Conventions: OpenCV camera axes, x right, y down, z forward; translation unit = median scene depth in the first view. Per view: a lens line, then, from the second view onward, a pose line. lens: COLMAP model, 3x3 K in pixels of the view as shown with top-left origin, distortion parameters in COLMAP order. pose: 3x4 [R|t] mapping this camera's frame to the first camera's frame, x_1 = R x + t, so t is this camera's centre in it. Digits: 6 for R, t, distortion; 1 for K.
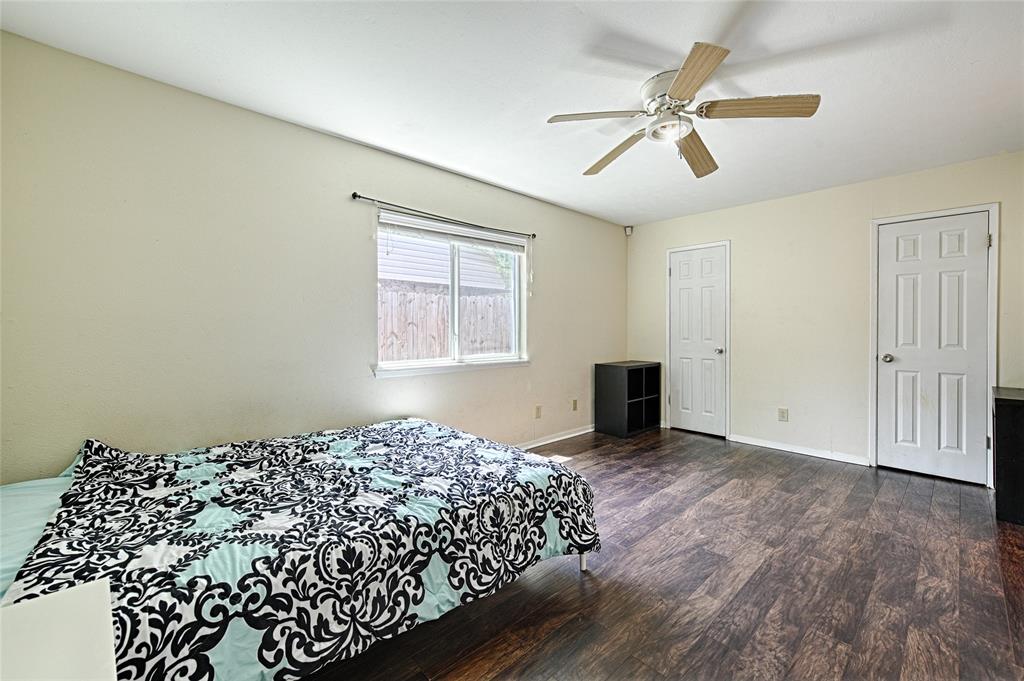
lens RADIAL K [[423.9, 0, 511.2], [0, 423.9, 330.0], [0, 0, 1]] dist [-0.002083, -0.000180]
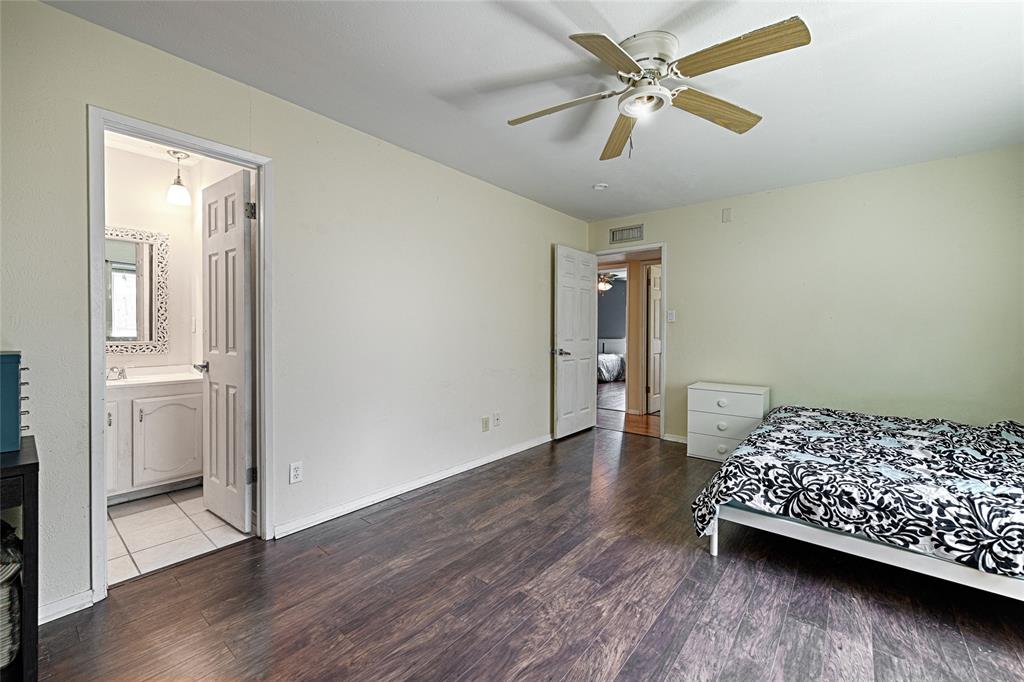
lens RADIAL K [[423.9, 0, 511.2], [0, 423.9, 330.5], [0, 0, 1]] dist [-0.002083, -0.000180]
pose [[-0.991603, -0.007923, -0.129073, 0.835629], [-0.008815, 0.999941, 0.006342, -0.008112], [0.129015, 0.007427, -0.991615, 2.033553]]
